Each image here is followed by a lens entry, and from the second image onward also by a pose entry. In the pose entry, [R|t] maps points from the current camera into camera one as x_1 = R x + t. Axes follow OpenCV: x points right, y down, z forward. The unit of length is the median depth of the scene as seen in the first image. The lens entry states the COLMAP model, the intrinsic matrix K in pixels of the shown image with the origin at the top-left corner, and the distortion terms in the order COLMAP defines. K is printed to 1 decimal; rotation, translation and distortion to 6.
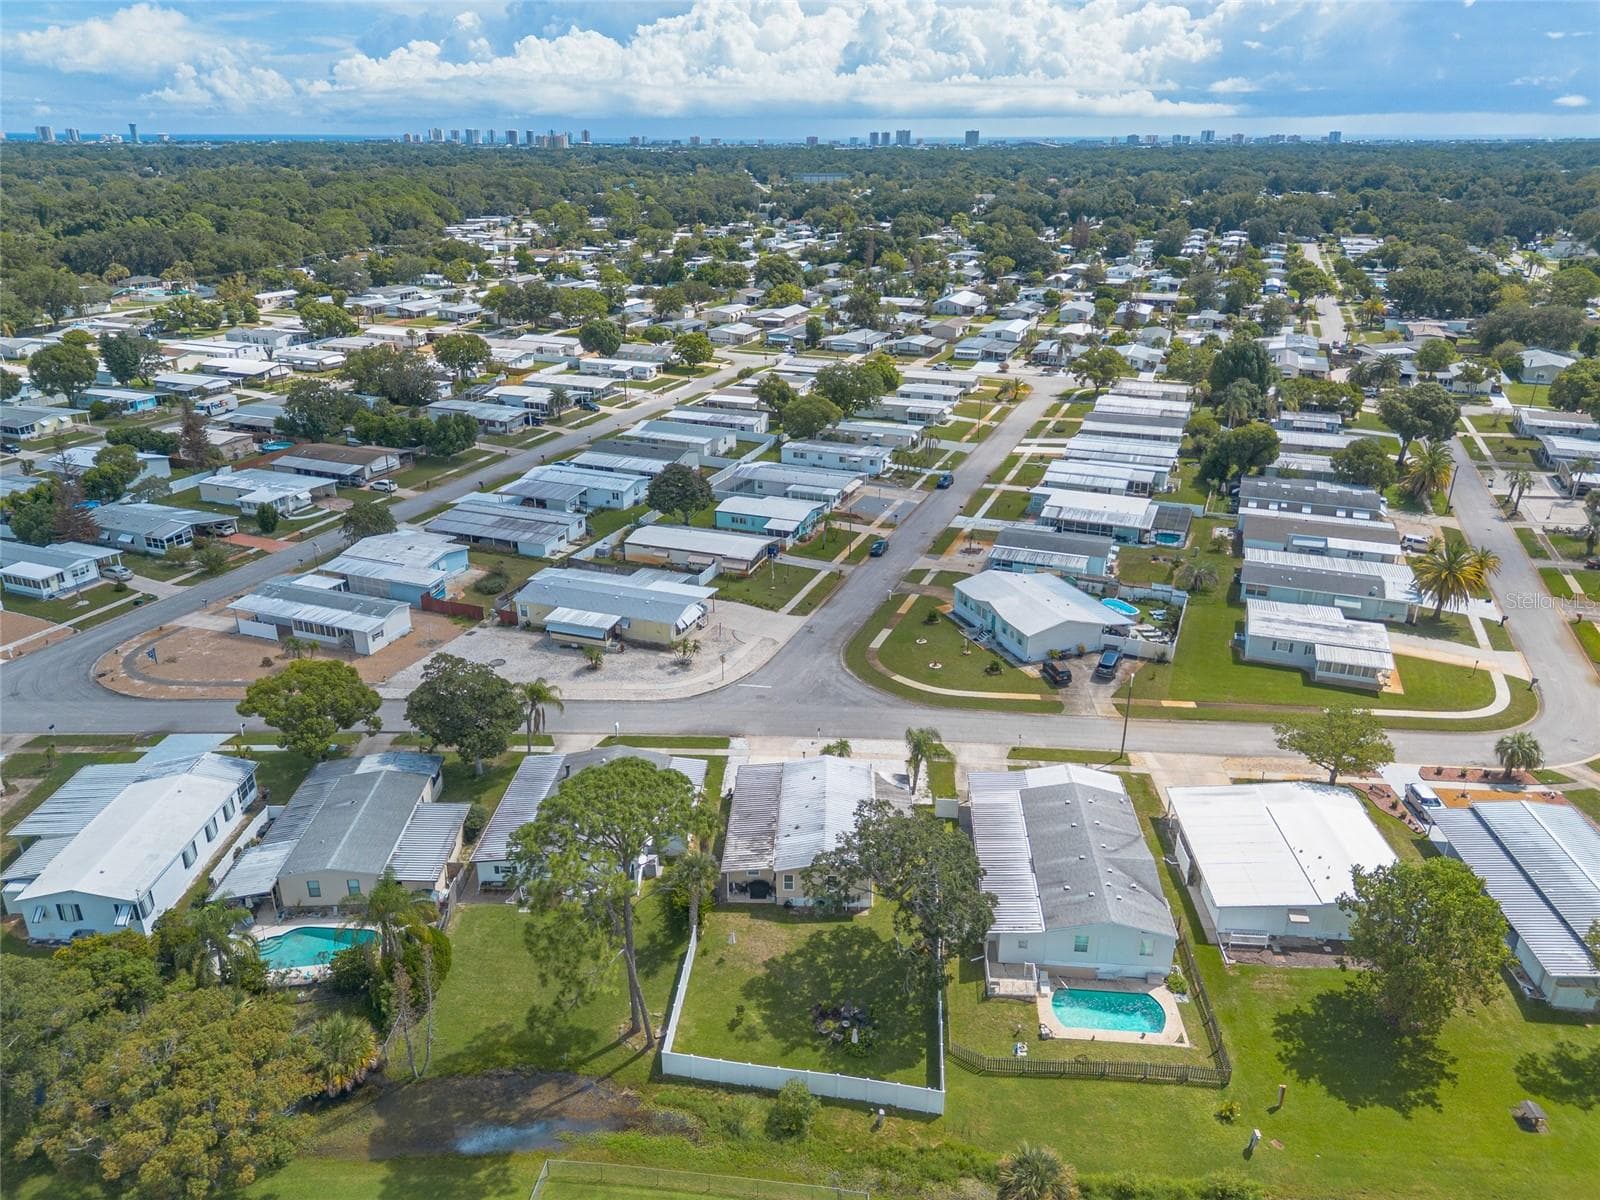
lens RADIAL K [[1128.5, 0, 795.9], [0, 1128.5, 604.4], [0, 0, 1]] dist [0.076737, -0.082160]
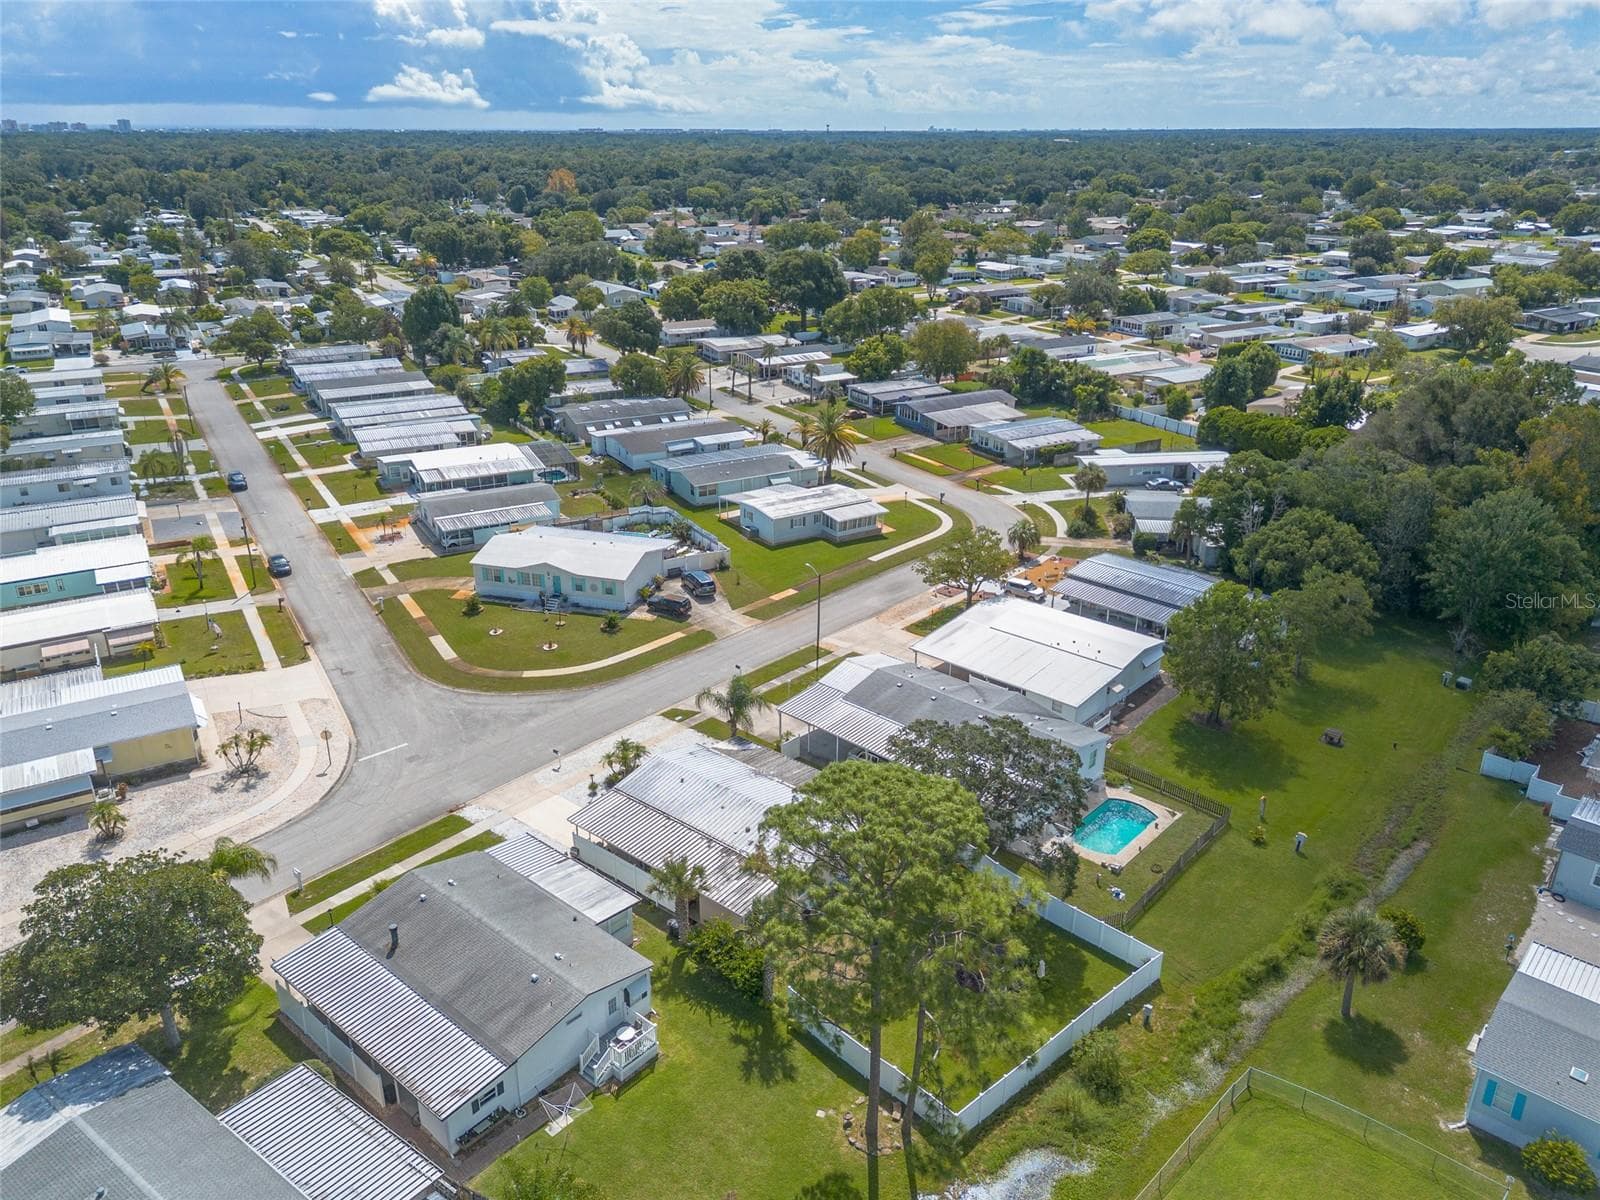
lens RADIAL K [[1145.4, 0, 800.0], [0, 1145.4, 600.0], [0, 0, 1]] dist [0.097726, -0.119241]
pose [[0.612430, -0.296537, 0.732800, -0.288456], [0.298259, 0.945145, 0.133198, -0.027661], [-0.732100, 0.136990, 0.667280, 0.234476]]
